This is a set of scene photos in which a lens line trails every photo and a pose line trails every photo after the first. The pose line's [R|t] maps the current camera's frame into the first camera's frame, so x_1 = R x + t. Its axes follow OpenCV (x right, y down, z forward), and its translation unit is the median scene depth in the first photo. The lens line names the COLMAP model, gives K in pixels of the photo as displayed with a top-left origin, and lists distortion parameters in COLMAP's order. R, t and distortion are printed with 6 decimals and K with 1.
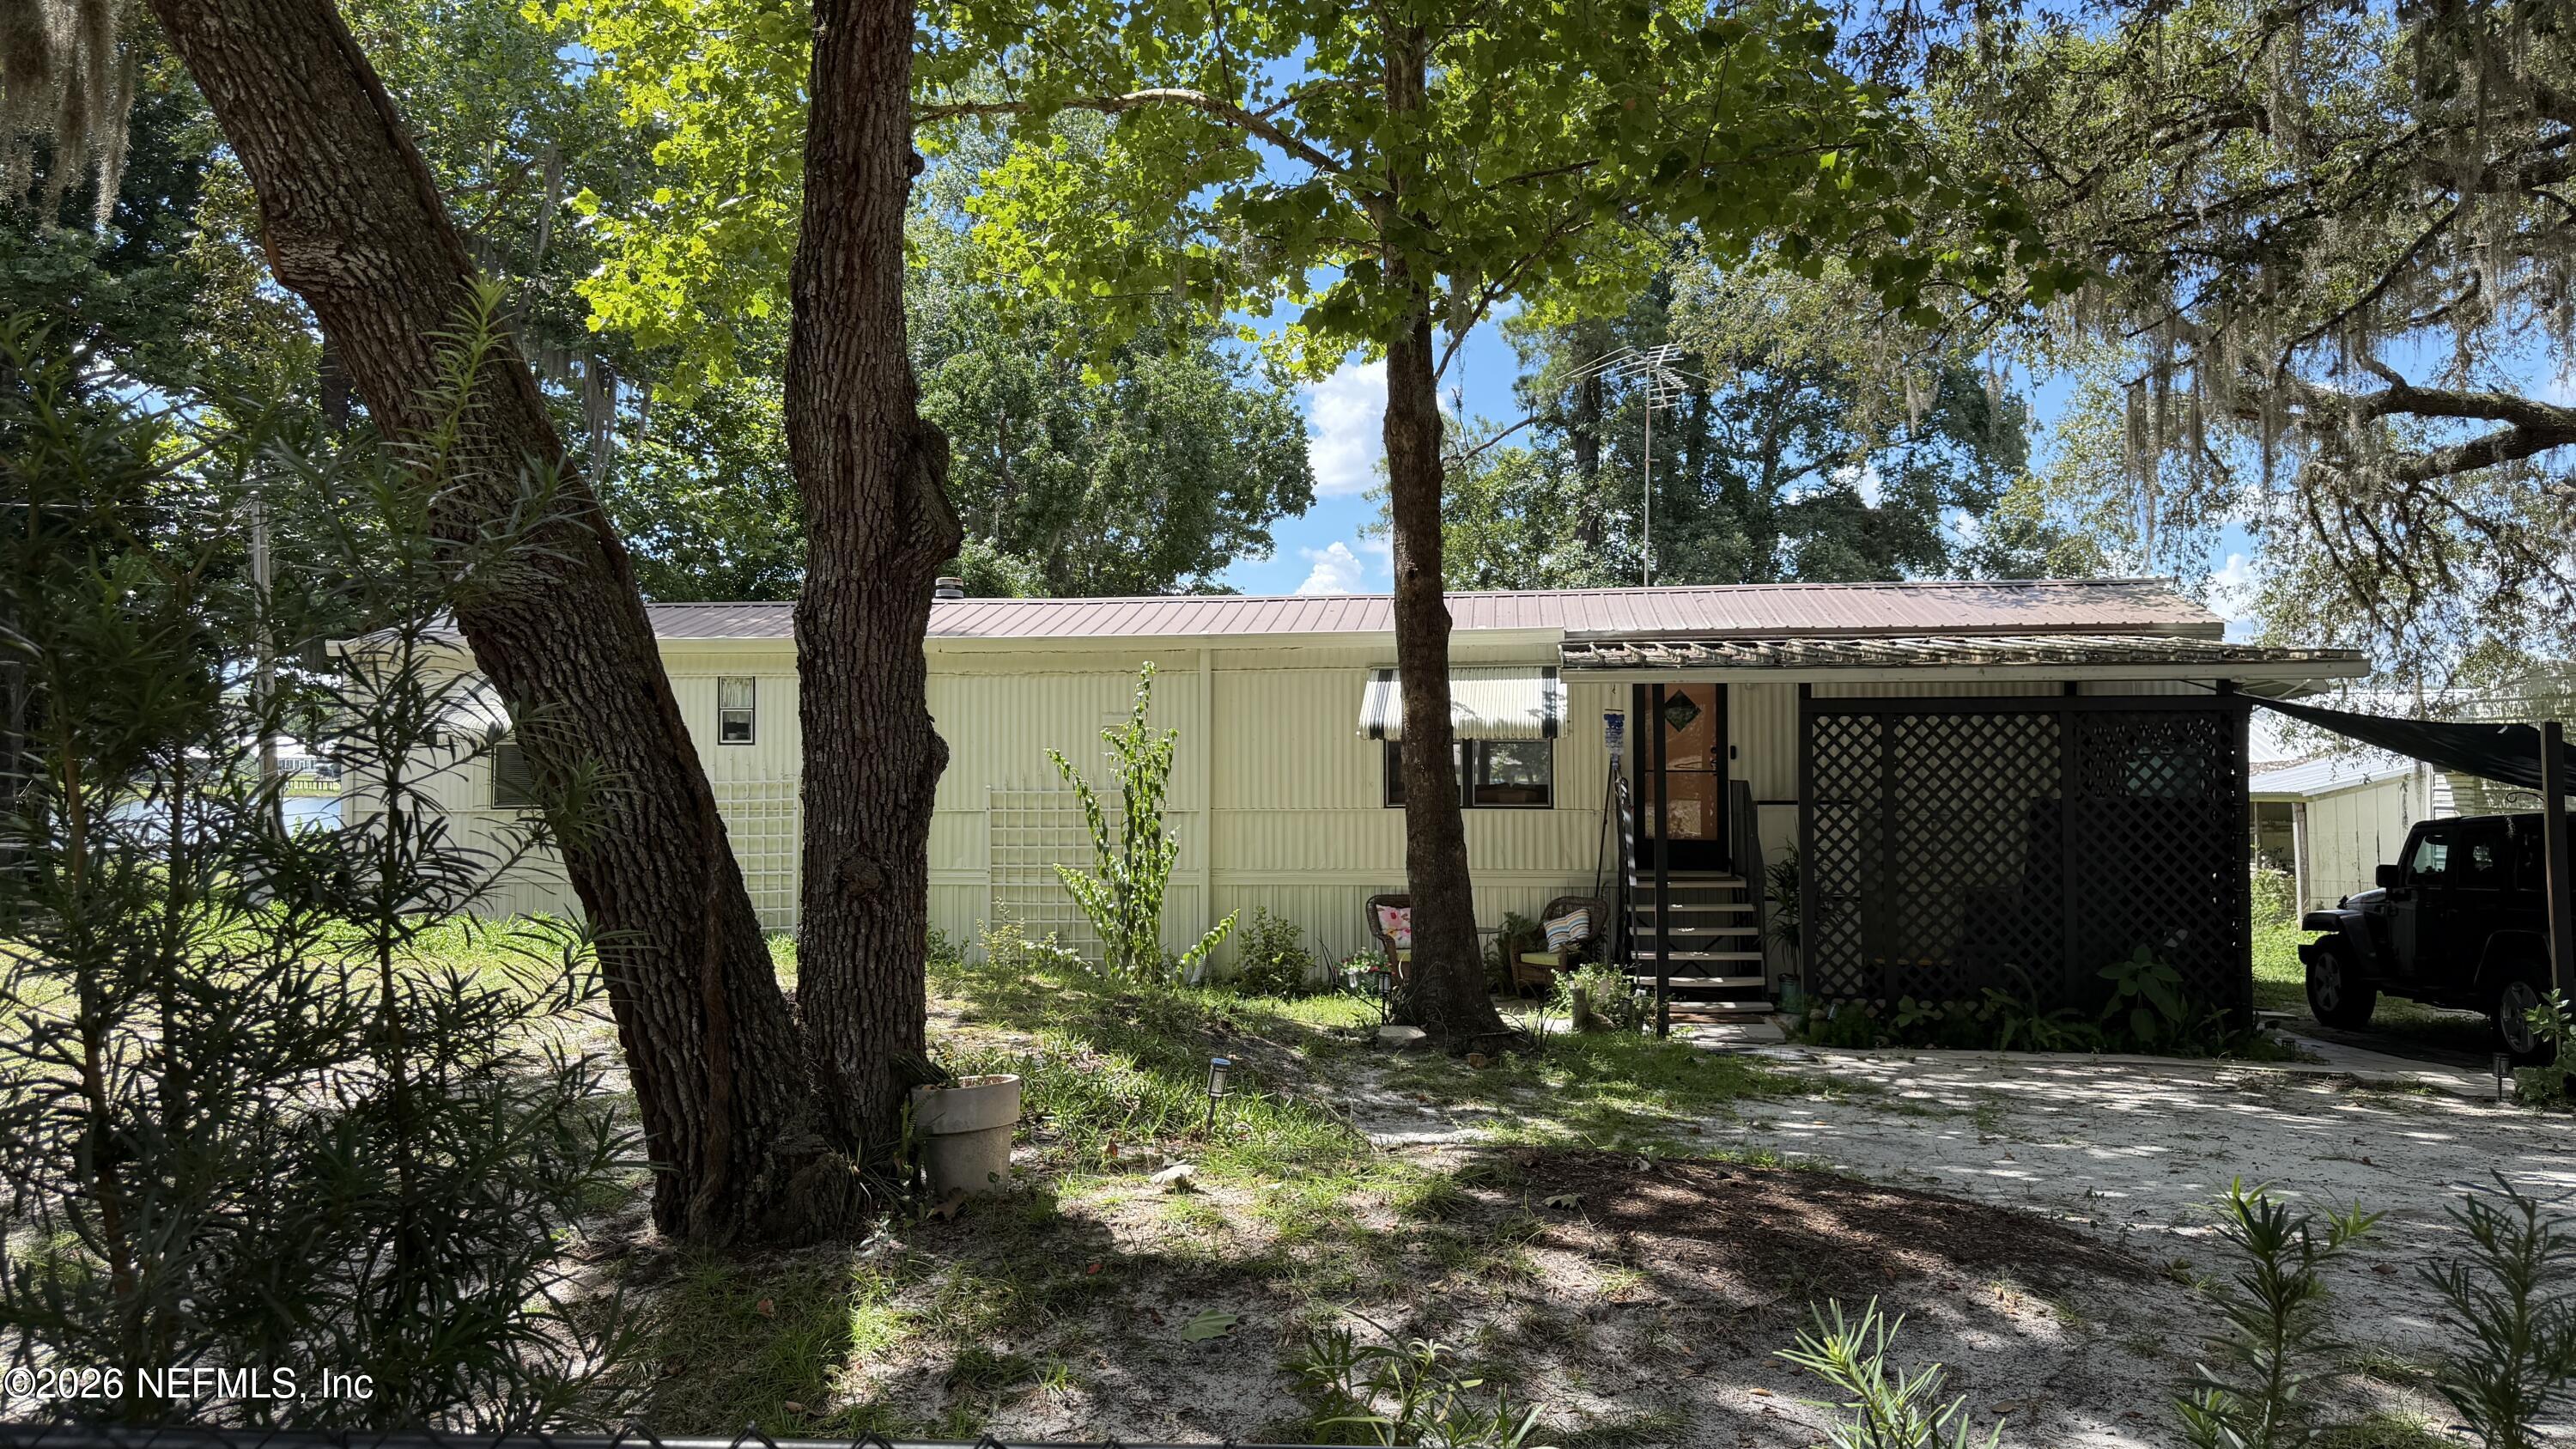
lens RADIAL K [[1832.5, 0, 1281.7], [0, 1832.5, 717.9], [0, 0, 1]] dist [0.067722, -0.055254]
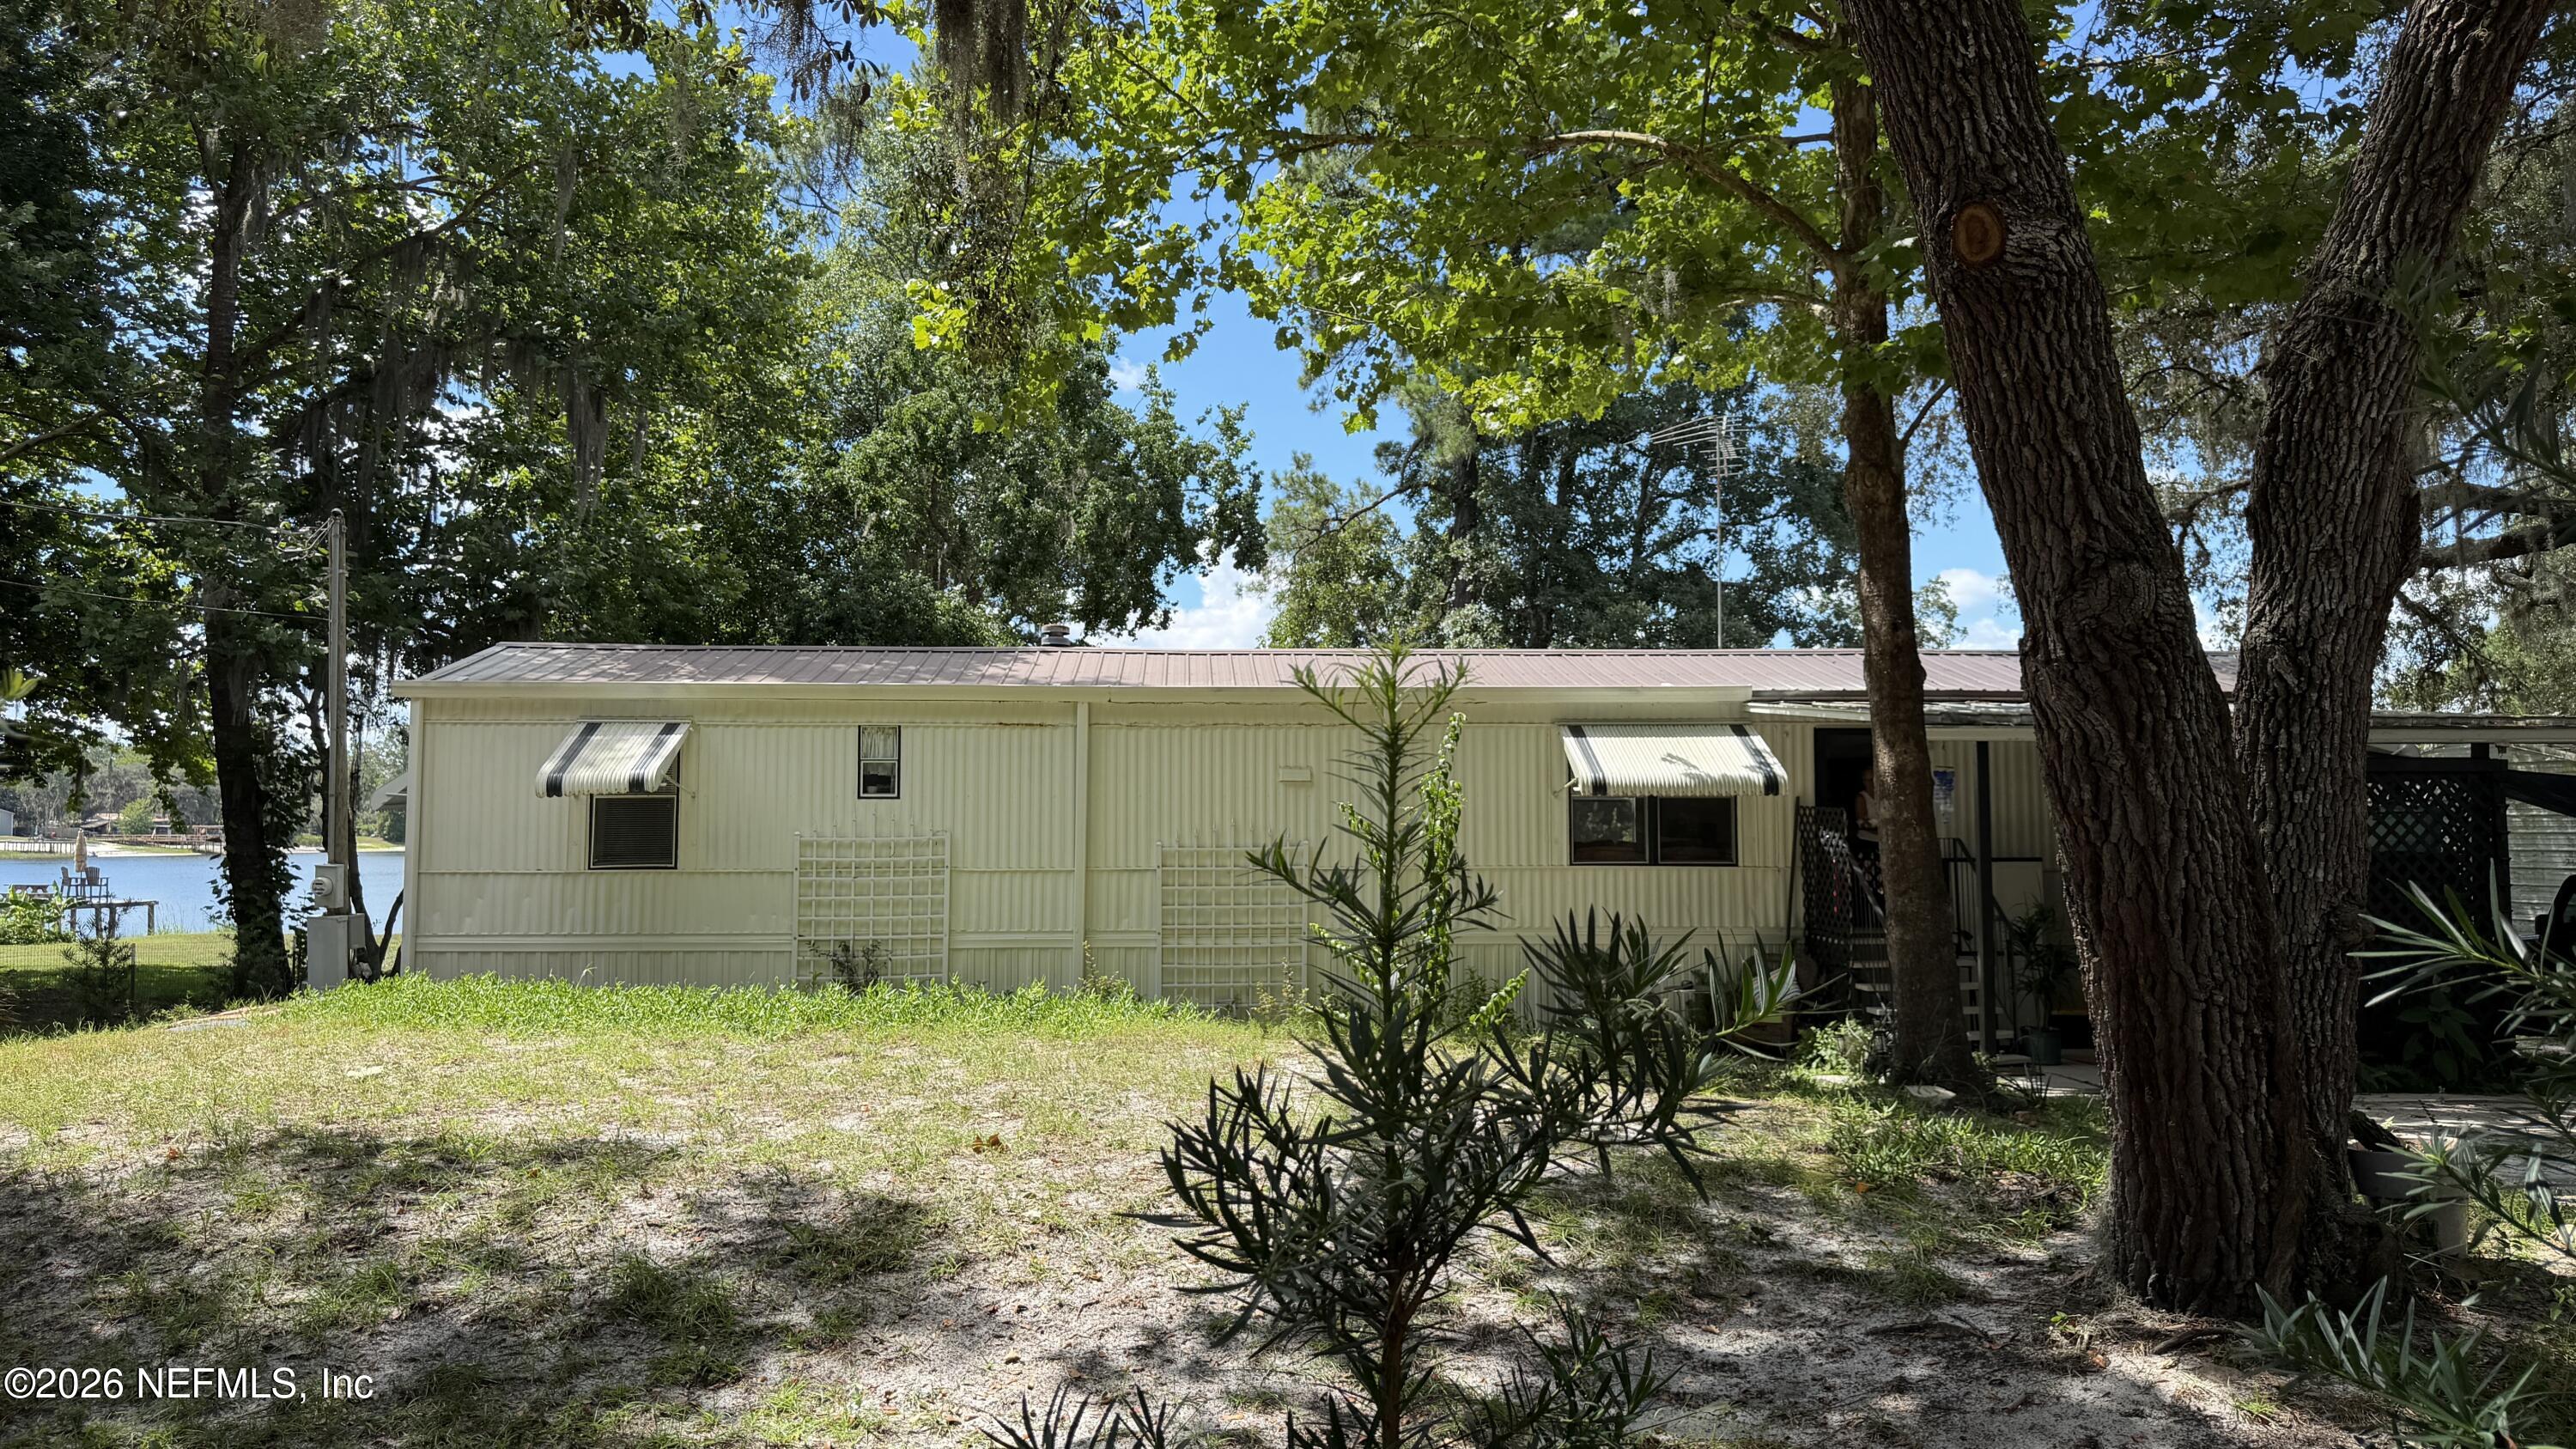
lens RADIAL K [[1832.5, 0, 1287.8], [0, 1832.5, 730.5], [0, 0, 1]] dist [0.067722, -0.055254]
pose [[0.981276, 0.011025, 0.192292, -0.271817], [-0.005783, 0.999597, -0.027798, 0.004791], [-0.192521, 0.026166, 0.980944, 0.050178]]
